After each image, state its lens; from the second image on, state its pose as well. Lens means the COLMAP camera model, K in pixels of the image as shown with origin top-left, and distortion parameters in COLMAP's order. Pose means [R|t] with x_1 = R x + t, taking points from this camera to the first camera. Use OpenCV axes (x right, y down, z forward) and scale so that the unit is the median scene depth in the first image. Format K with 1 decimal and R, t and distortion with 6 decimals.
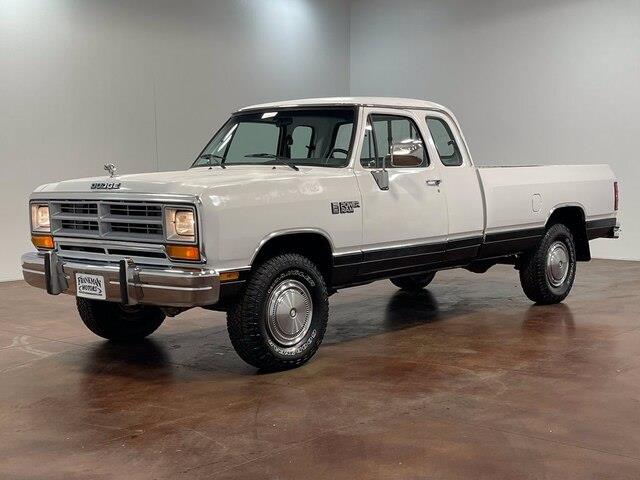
lens RADIAL K [[913.4, 0, 320.0], [0, 913.4, 238.6], [0, 0, 1]] dist [0.024118, 0.023224]
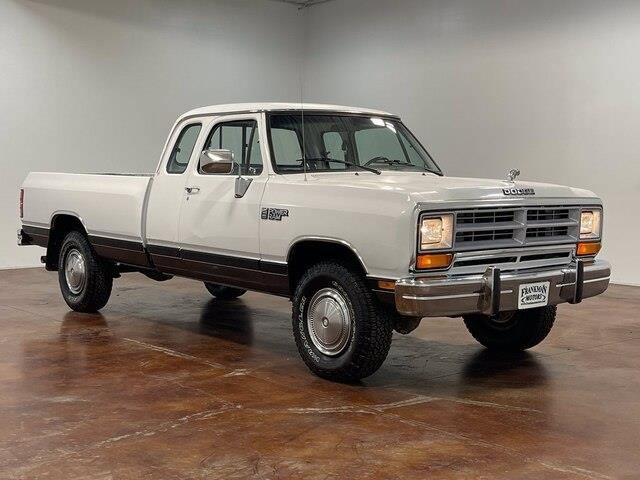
lens RADIAL K [[889.0, 0, 321.2], [0, 889.0, 241.3], [0, 0, 1]] dist [0.023314, 0.023573]
pose [[0.175685, -0.062297, 0.982473, -1.201145], [0.067581, 0.996405, 0.051096, -0.067578], [-0.982124, 0.057419, 0.179264, 1.038773]]
